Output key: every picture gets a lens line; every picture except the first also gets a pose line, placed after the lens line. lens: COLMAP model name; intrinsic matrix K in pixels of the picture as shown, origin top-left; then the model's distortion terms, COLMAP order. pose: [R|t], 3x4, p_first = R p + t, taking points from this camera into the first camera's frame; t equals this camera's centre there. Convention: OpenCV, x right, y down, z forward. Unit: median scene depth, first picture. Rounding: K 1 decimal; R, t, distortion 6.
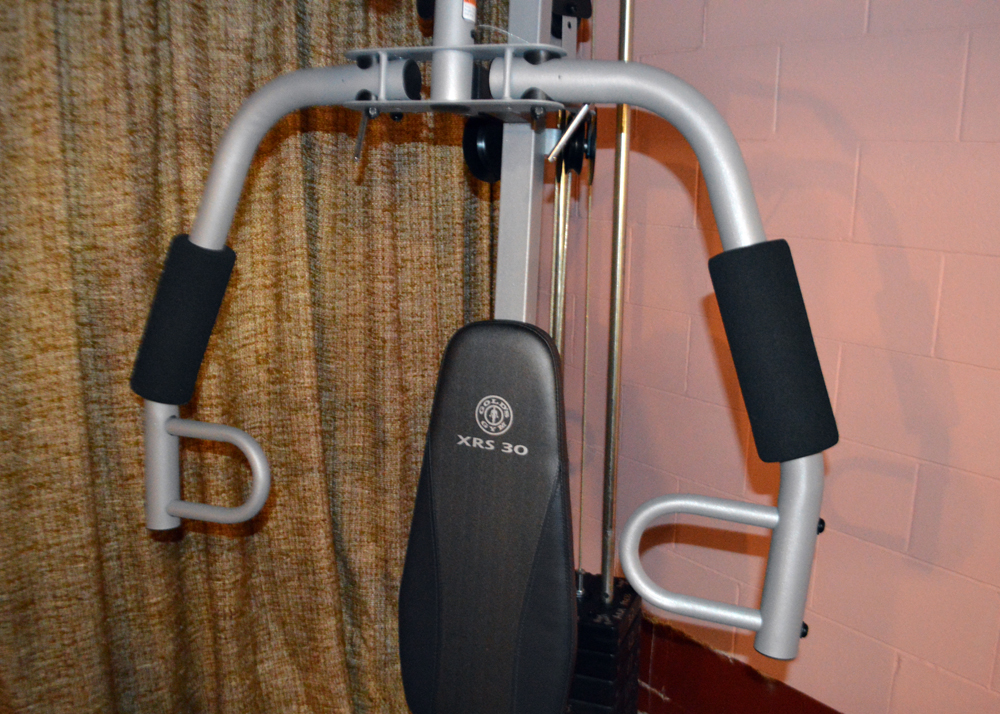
lens RADIAL K [[924.8, 0, 499.8], [0, 924.8, 355.3], [0, 0, 1]] dist [-0.007039, 0.000000]
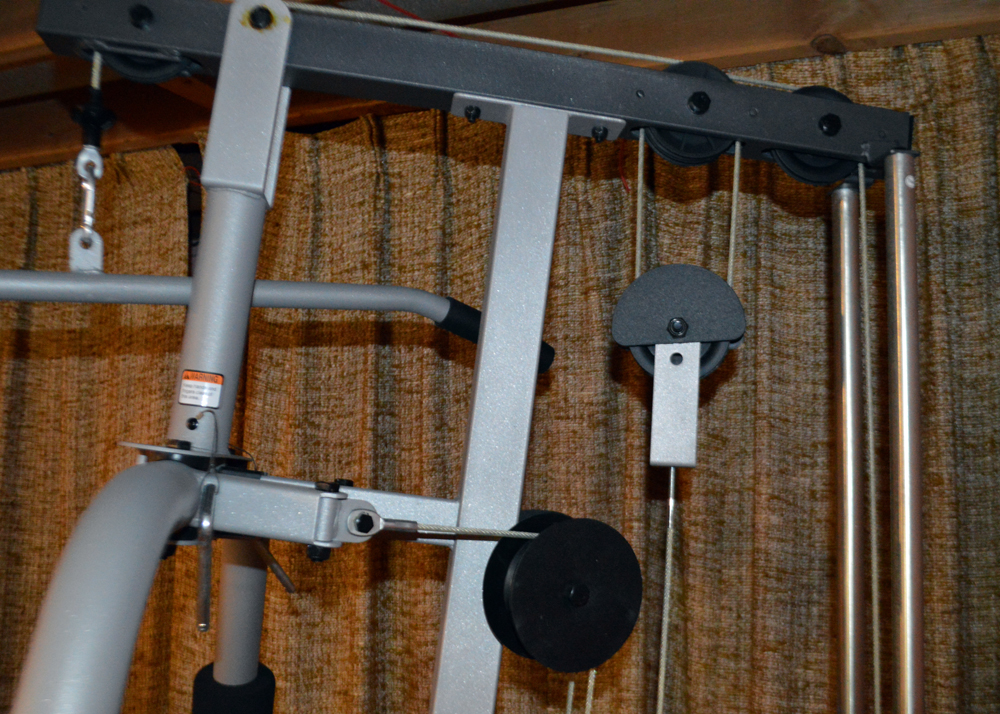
lens RADIAL K [[1077.2, 0, 500.1], [0, 1077.2, 356.6], [0, 0, 1]] dist [-0.128840, 0.000000]
pose [[0.504900, -0.099534, -0.857420, 0.462375], [-0.198267, 0.953398, -0.227427, -0.165126], [0.840099, 0.284826, 0.461636, 0.525580]]
